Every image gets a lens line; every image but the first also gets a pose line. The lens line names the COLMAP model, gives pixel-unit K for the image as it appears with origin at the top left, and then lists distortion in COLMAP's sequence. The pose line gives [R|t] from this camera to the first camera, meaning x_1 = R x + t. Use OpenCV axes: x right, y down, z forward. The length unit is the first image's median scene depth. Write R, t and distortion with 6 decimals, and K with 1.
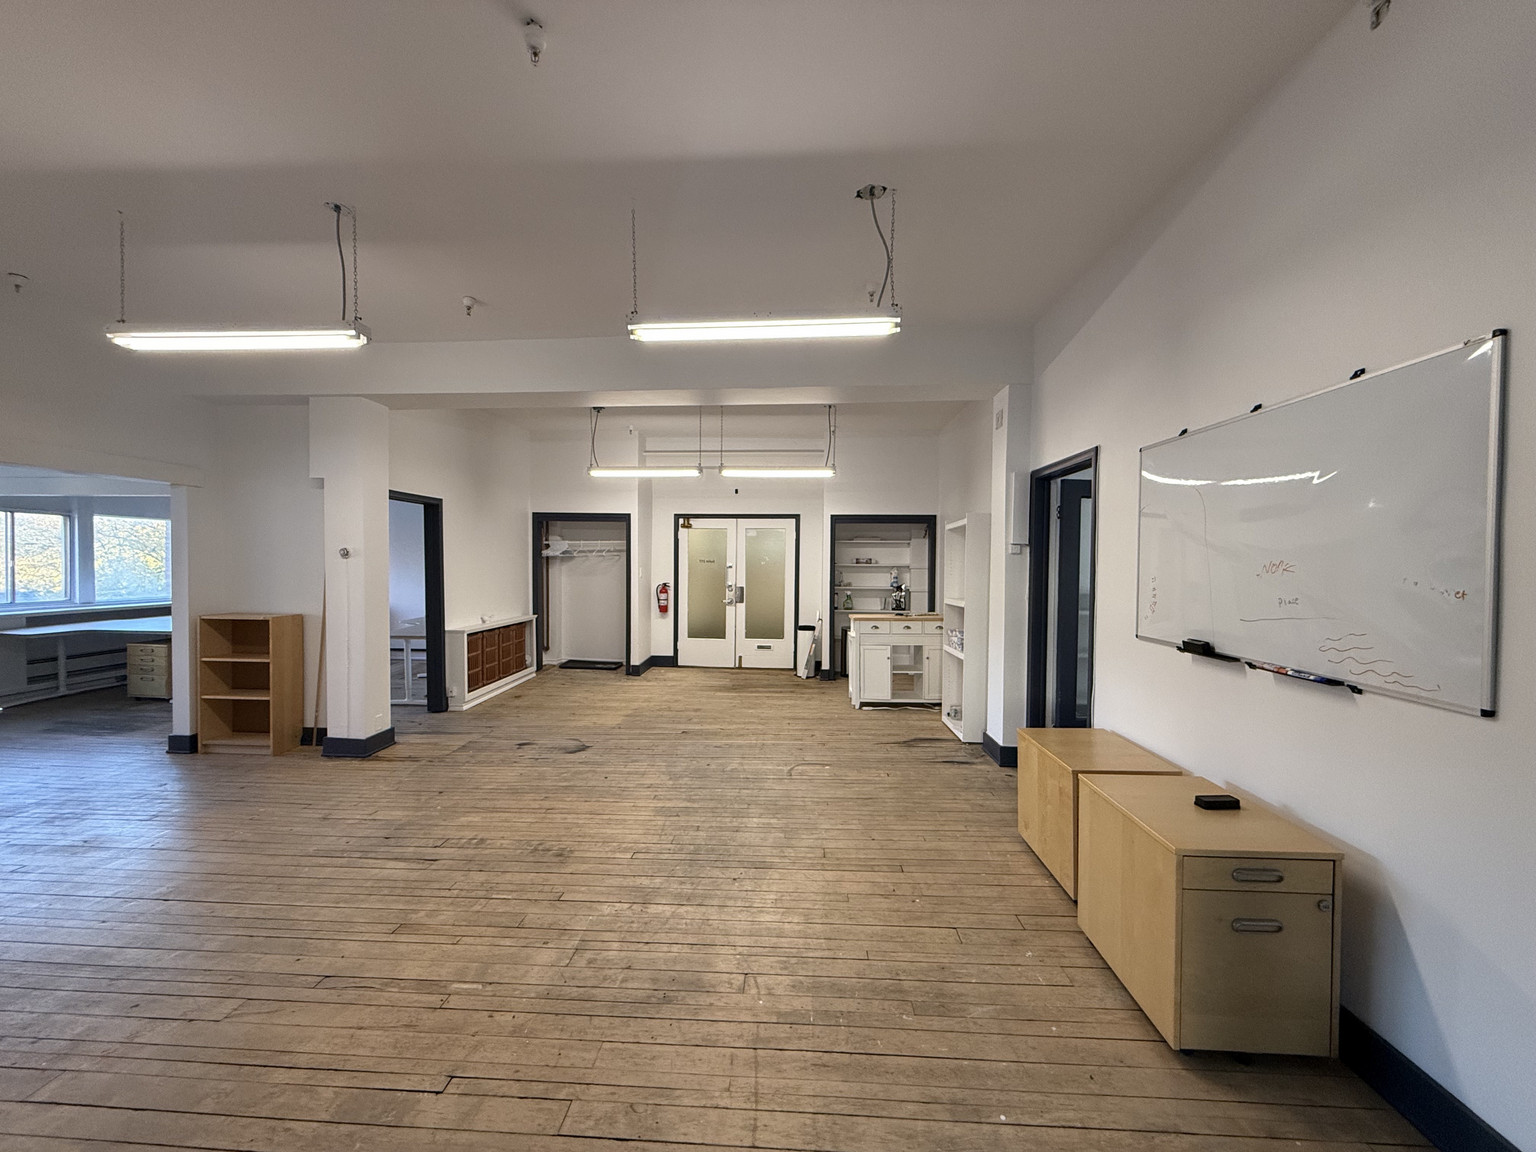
lens RADIAL K [[612.4, 0, 762.9], [0, 612.4, 571.5], [0, 0, 1]] dist [0.000776, 0.000384]
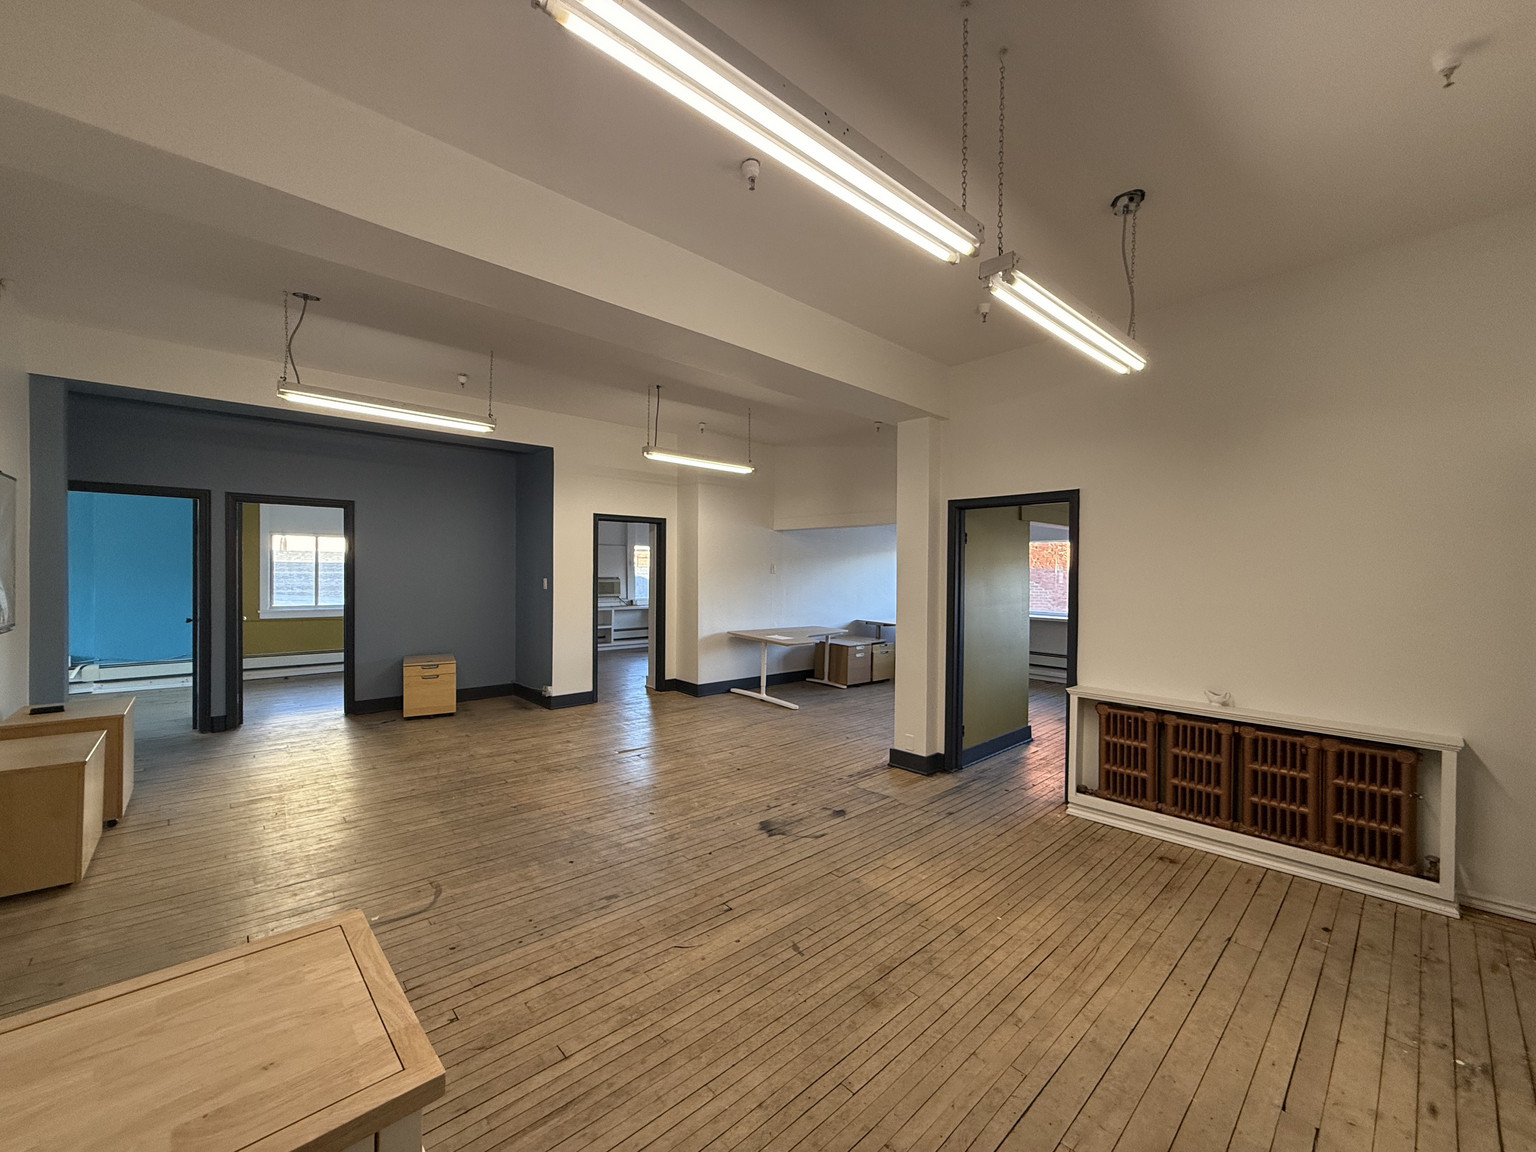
lens RADIAL K [[612.4, 0, 762.5], [0, 612.4, 576.2], [0, 0, 1]] dist [0.000776, 0.000384]
pose [[-0.699102, -0.005240, -0.715003, 0.274300], [-0.024602, 0.999557, 0.016730, -0.033966], [0.714598, 0.029286, -0.698922, 1.700570]]
